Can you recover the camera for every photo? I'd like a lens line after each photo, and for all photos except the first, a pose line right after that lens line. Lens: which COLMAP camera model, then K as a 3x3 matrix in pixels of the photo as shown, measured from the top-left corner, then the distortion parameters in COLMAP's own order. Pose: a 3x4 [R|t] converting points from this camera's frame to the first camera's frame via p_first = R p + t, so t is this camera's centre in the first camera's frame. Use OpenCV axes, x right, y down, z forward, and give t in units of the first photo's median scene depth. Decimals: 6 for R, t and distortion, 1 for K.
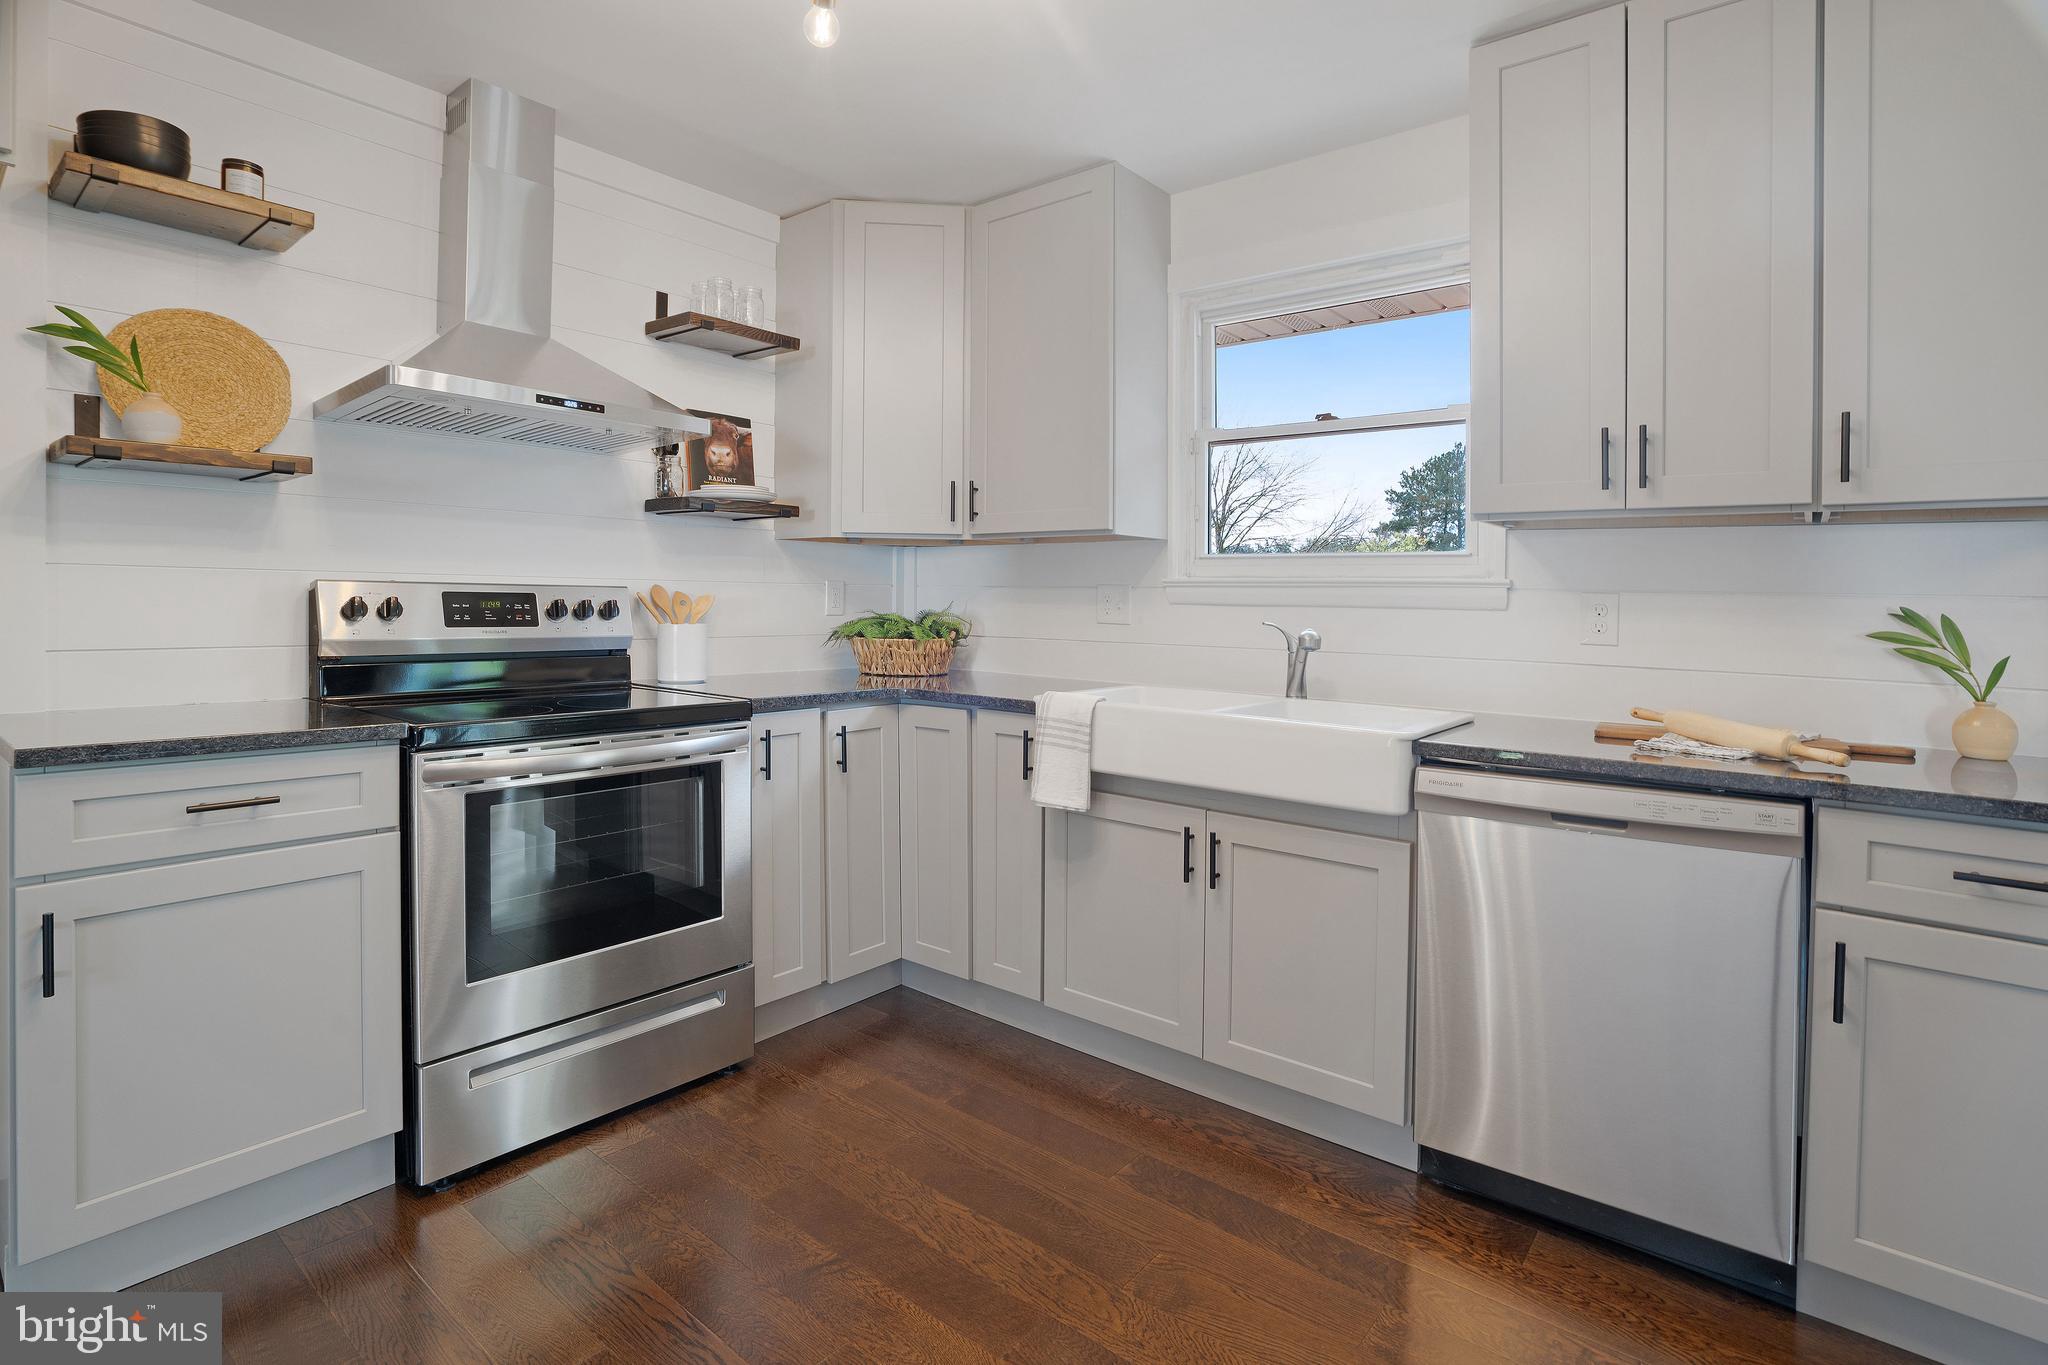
lens RADIAL K [[1001.9, 0, 990.2], [0, 1001.9, 592.6], [0, 0, 1]] dist [-0.007861, 0.001988]
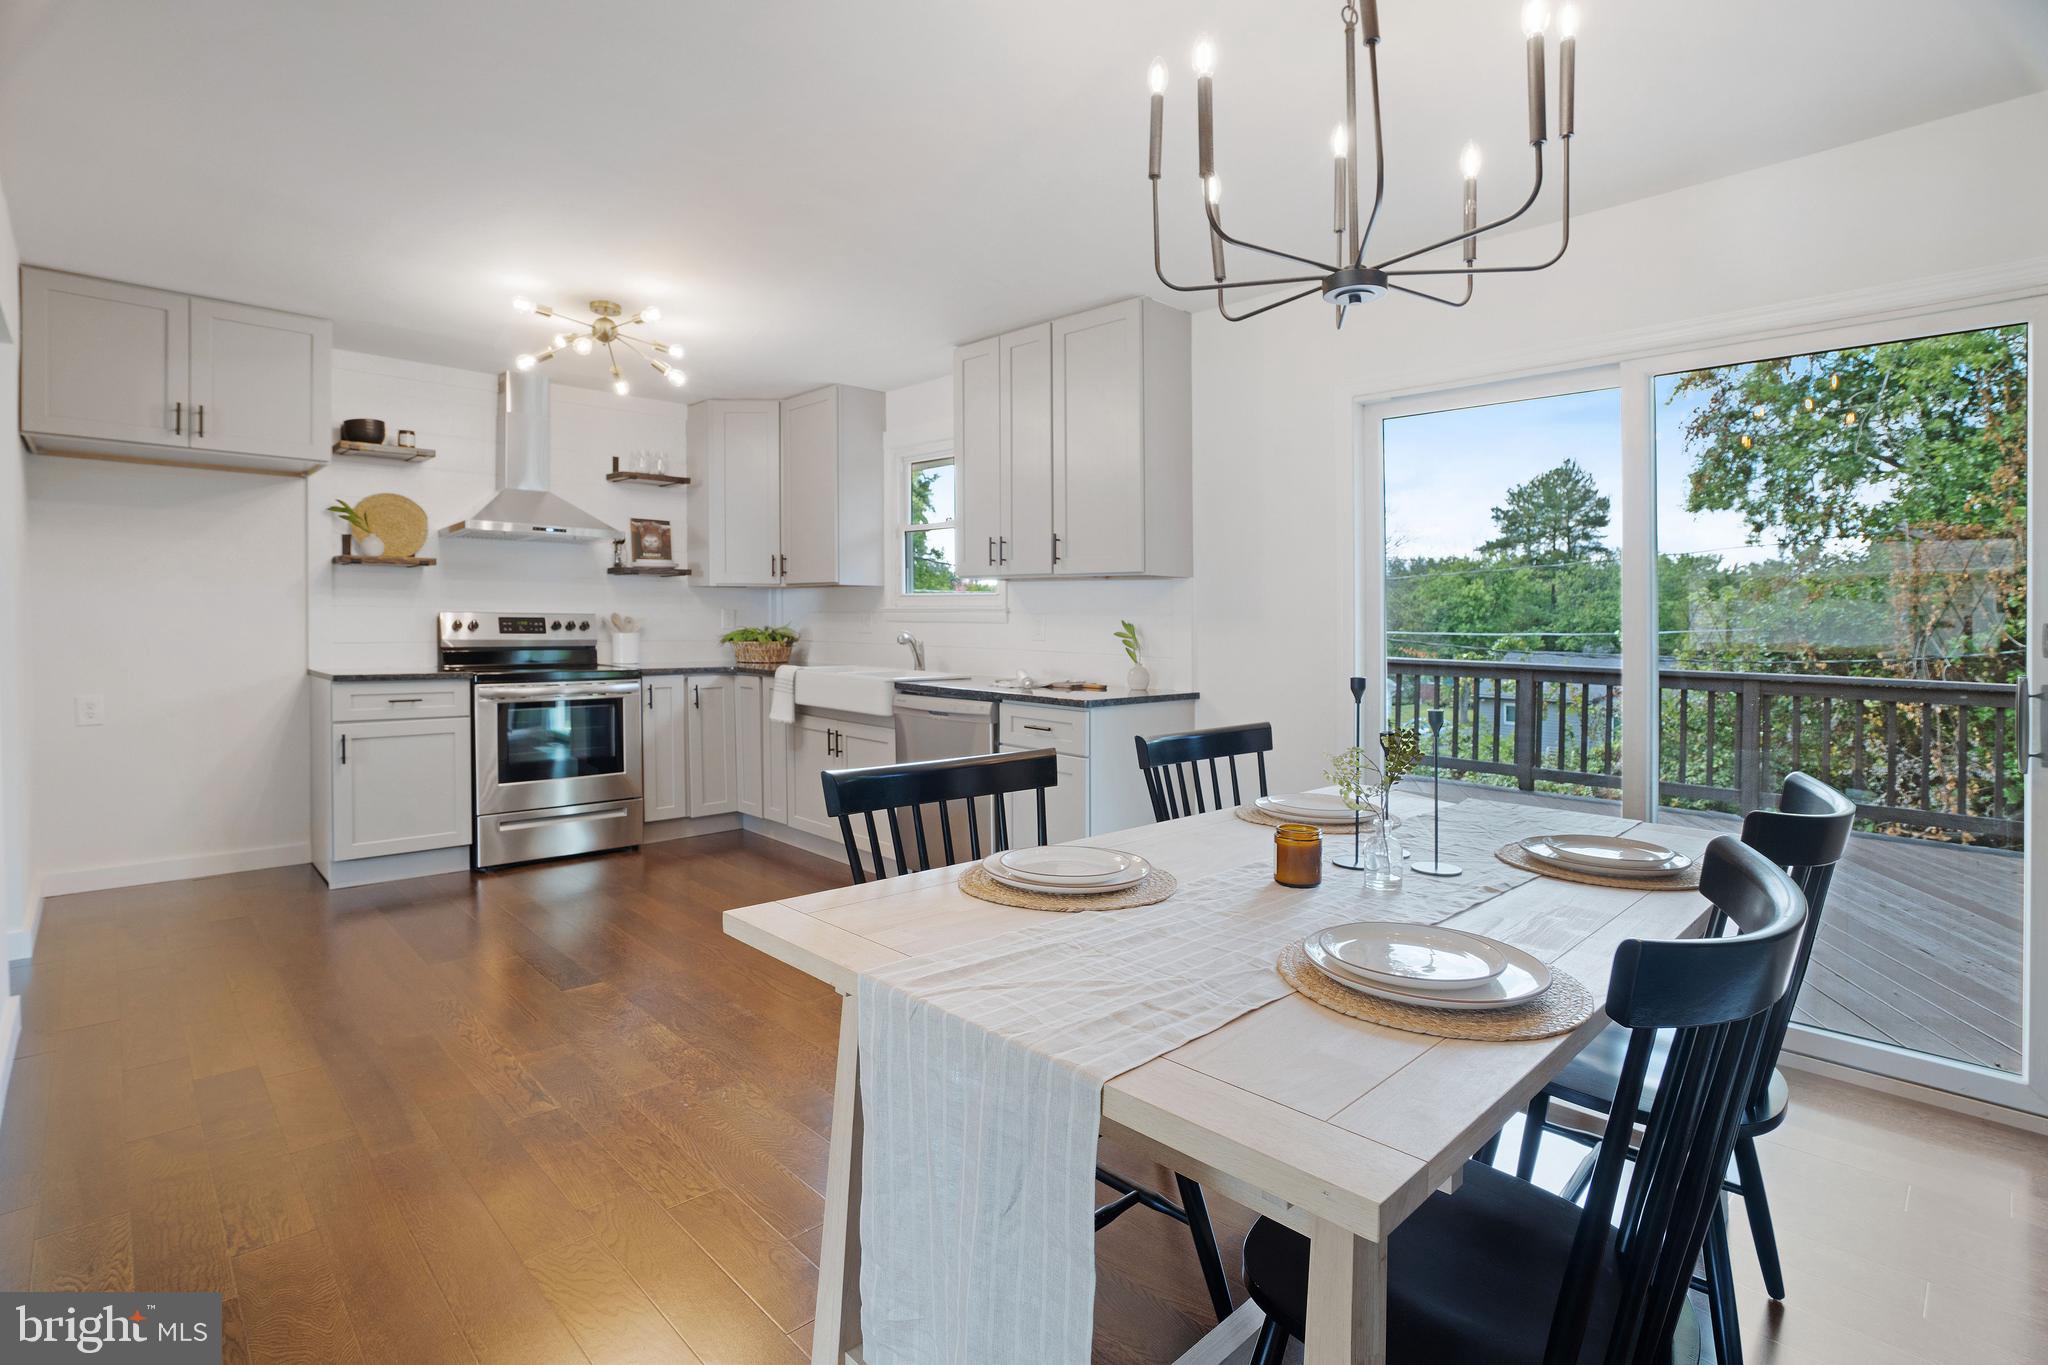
lens RADIAL K [[1001.9, 0, 1001.8], [0, 1001.9, 625.5], [0, 0, 1]] dist [-0.007861, 0.001988]
pose [[0.992424, -0.003807, -0.122802, 0.744199], [0.005311, 0.999915, 0.011919, -0.002578], [0.122746, -0.012480, 0.992360, -0.934964]]
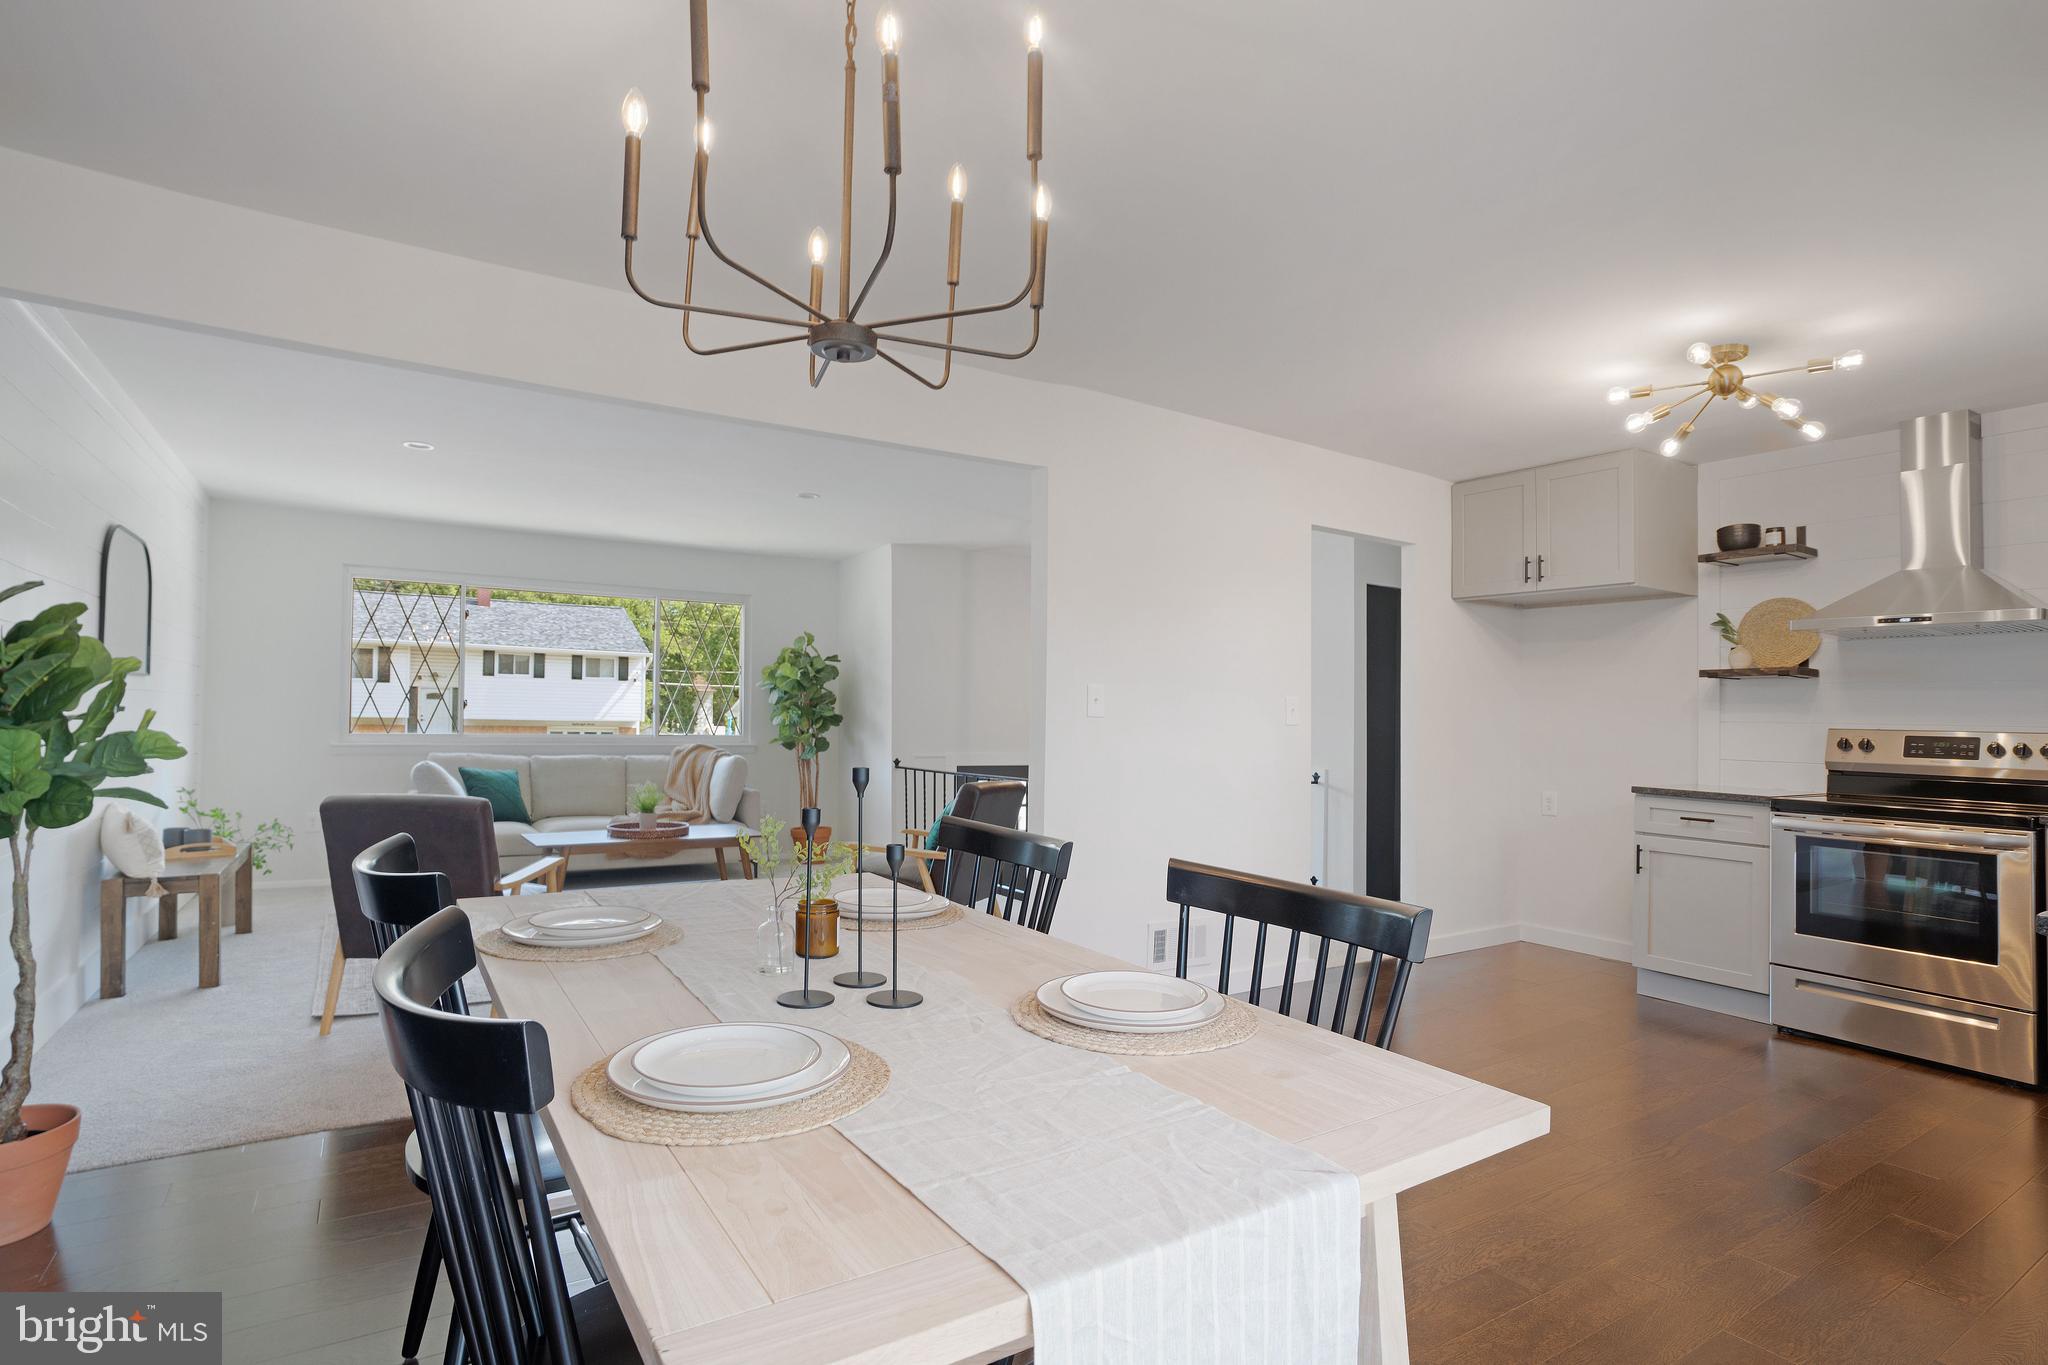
lens RADIAL K [[1009.9, 0, 1018.7], [0, 1009.9, 694.2], [0, 0, 1]] dist [-0.008799, 0.001505]
pose [[-0.294537, -0.037791, -0.954892, 1.442696], [-0.017833, 0.999261, -0.034046, 0.012864], [0.955474, 0.007001, -0.294994, 0.093446]]
